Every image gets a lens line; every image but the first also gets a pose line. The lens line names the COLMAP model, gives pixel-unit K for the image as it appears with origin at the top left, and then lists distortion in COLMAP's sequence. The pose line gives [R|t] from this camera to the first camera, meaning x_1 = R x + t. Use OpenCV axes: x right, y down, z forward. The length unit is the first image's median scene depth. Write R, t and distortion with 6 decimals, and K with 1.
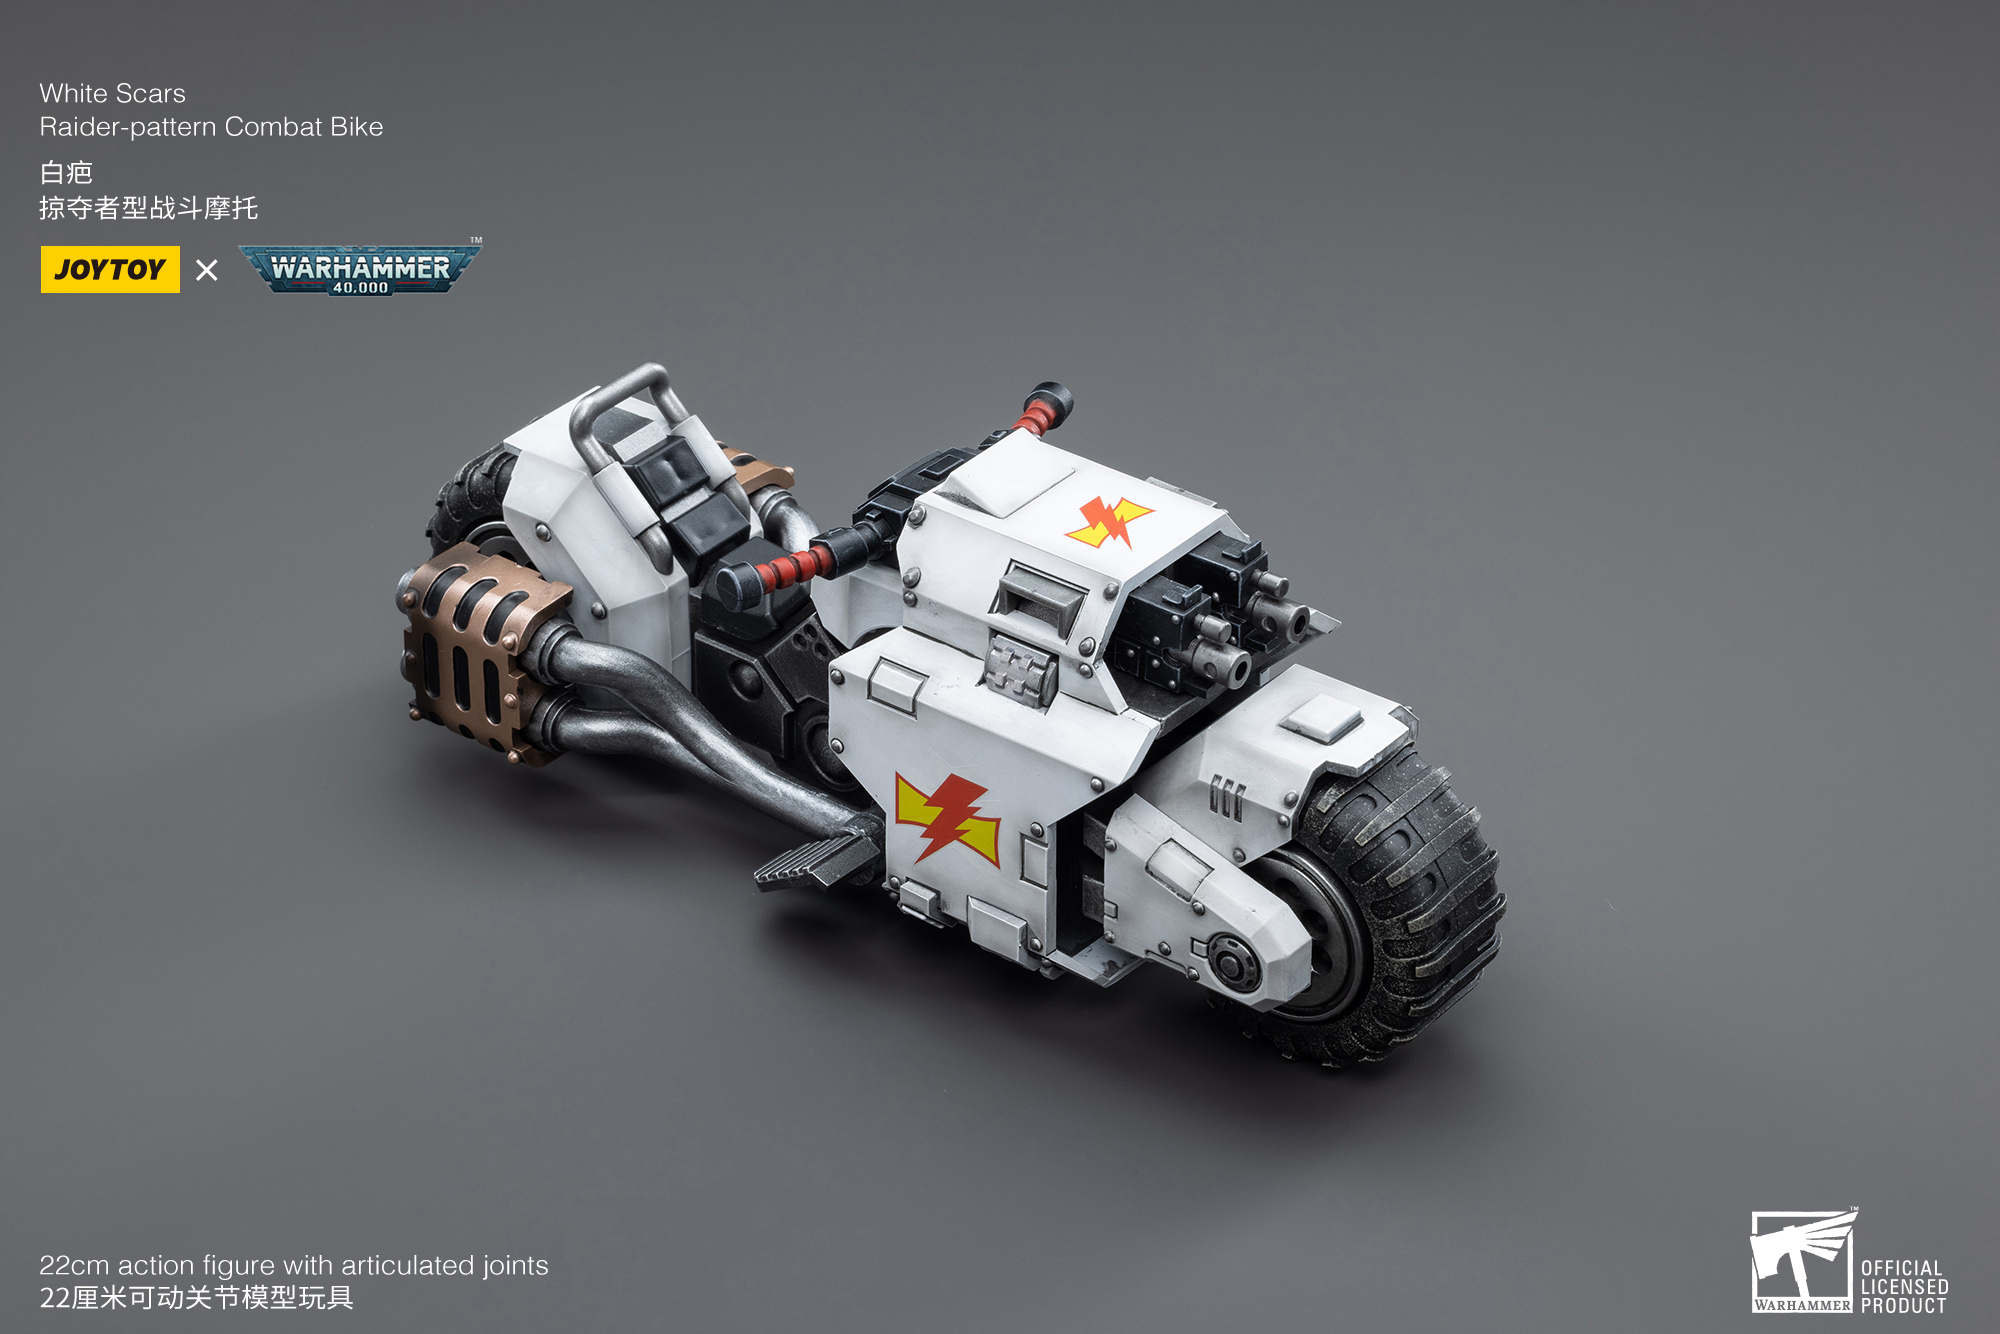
lens RADIAL K [[5836.2, 0, 1000.0], [0, 5836.2, 667.0], [0, 0, 1]] dist [-0.049618, 0.196632]
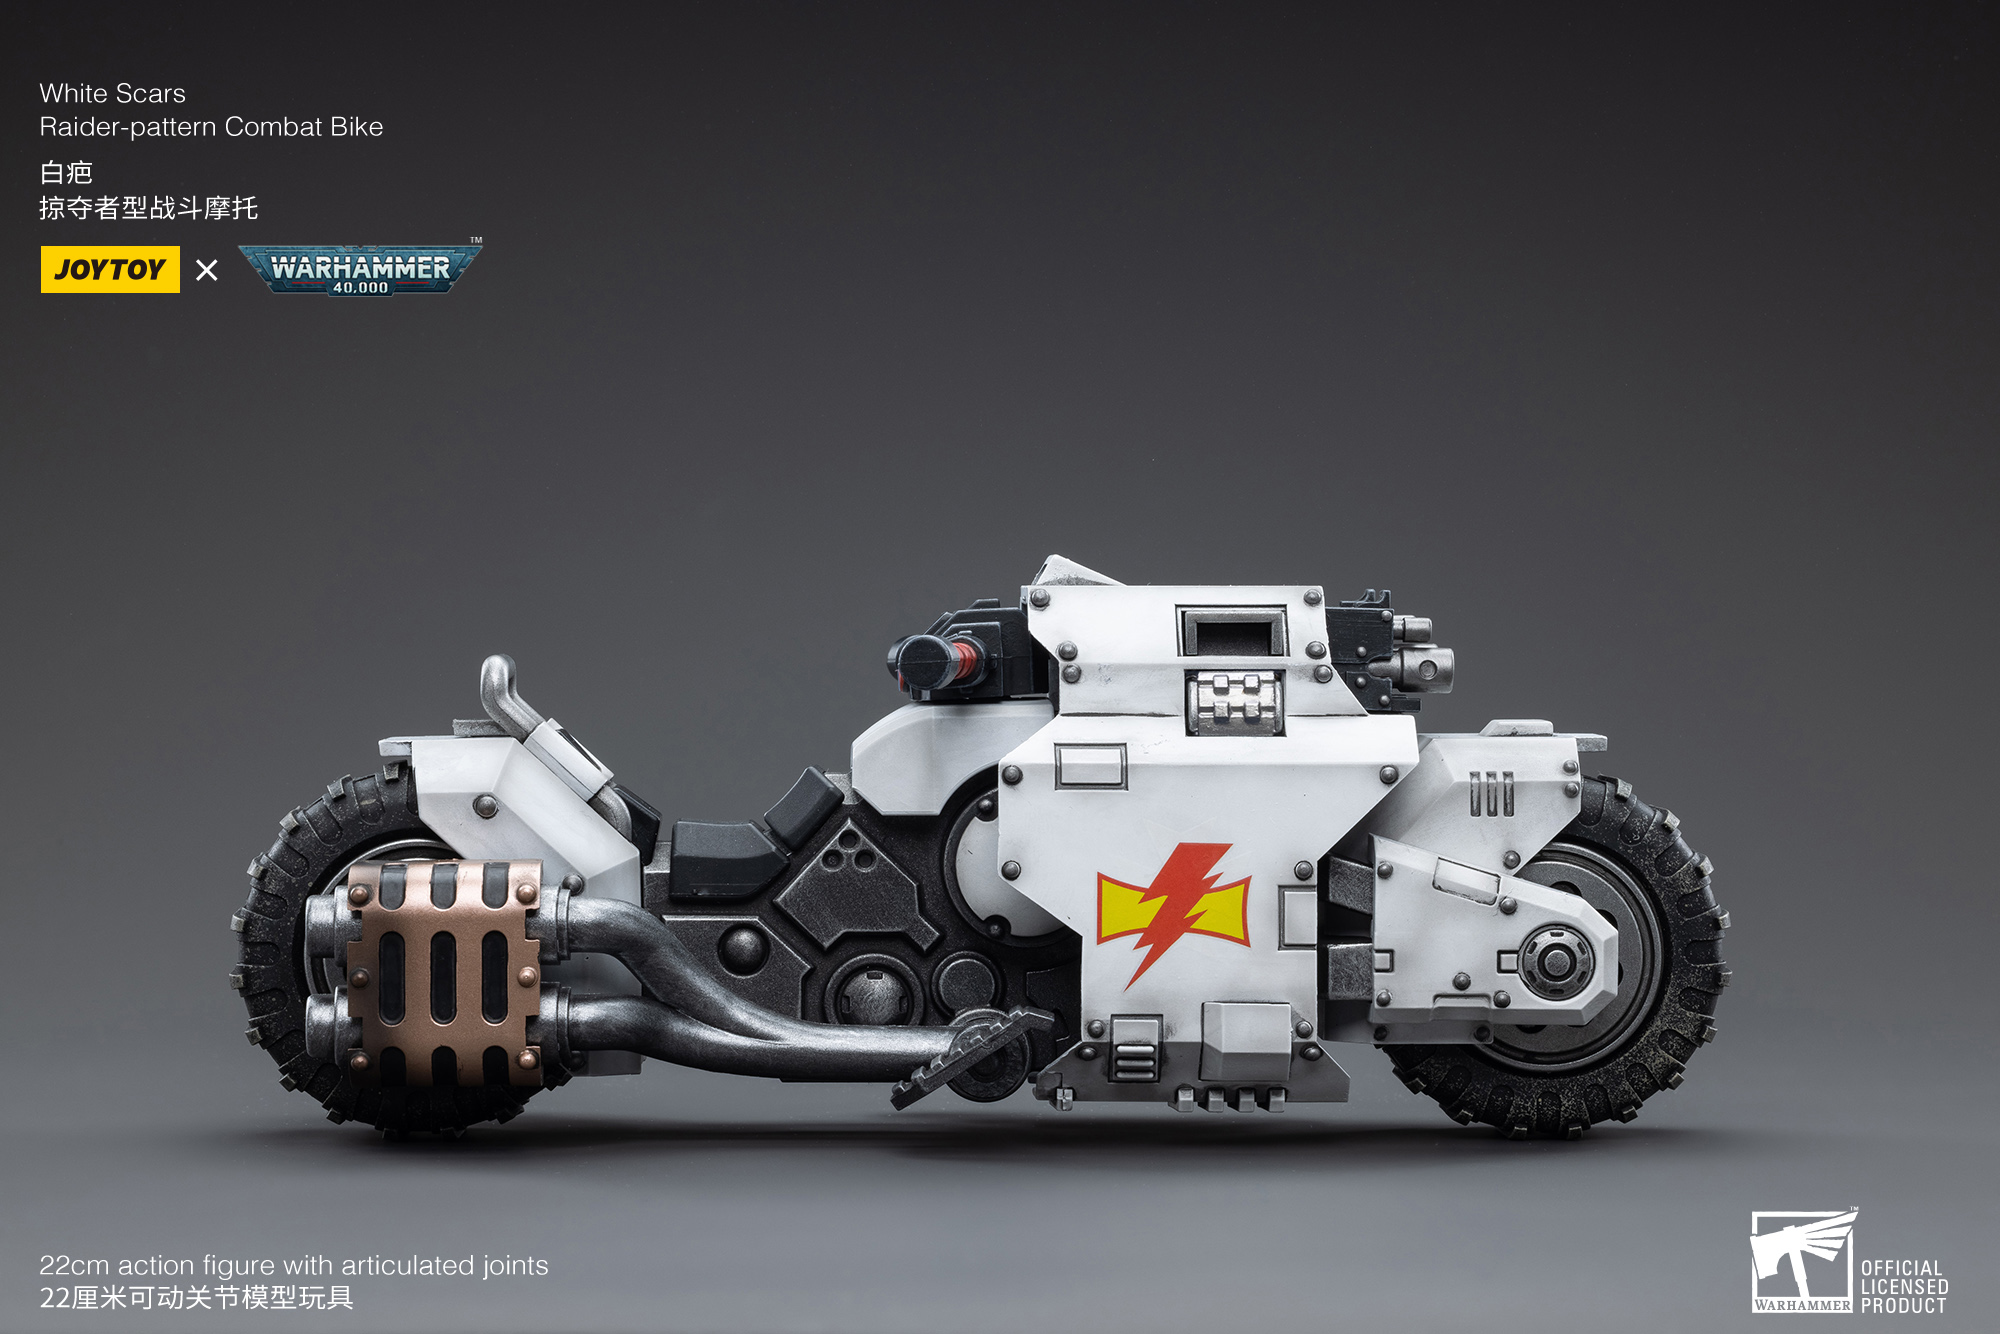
lens RADIAL K [[5836.2, 0, 1000.0], [0, 5836.2, 667.0], [0, 0, 1]] dist [-0.049618, 0.196632]
pose [[0.775774, -0.010887, 0.630917, -0.576910], [0.334881, 0.854534, -0.397023, 0.331935], [-0.534817, 0.519282, 0.666571, 0.425802]]
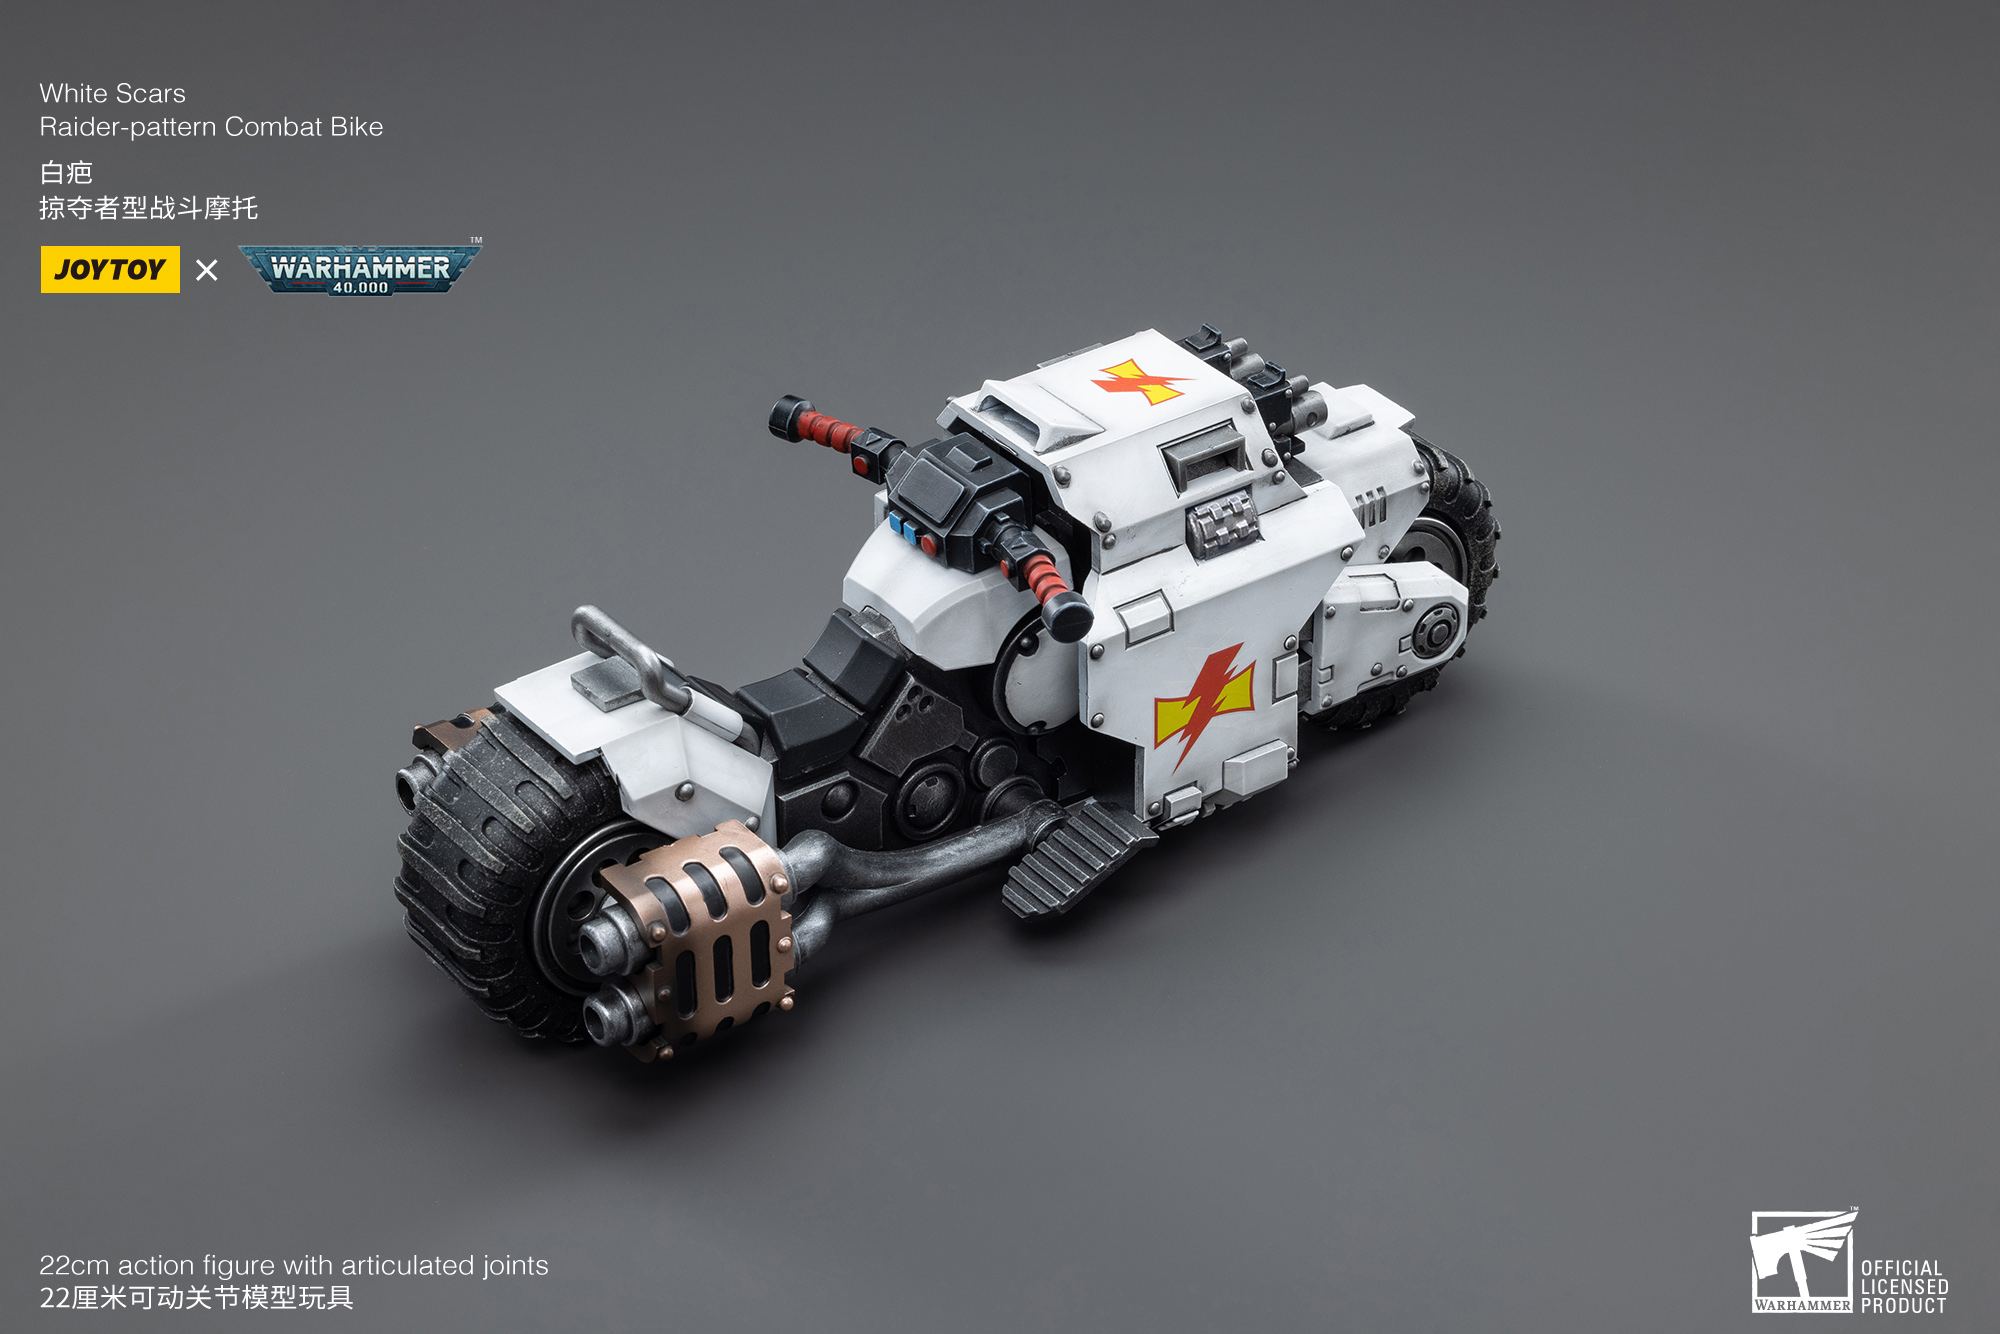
lens RADIAL K [[5836.2, 0, 1000.0], [0, 5836.2, 667.0], [0, 0, 1]] dist [-0.049618, 0.196632]
pose [[0.286042, -0.509251, 0.811692, -0.866184], [0.515744, 0.795742, 0.317494, -0.330246], [-0.807582, 0.327808, 0.490259, 0.524010]]
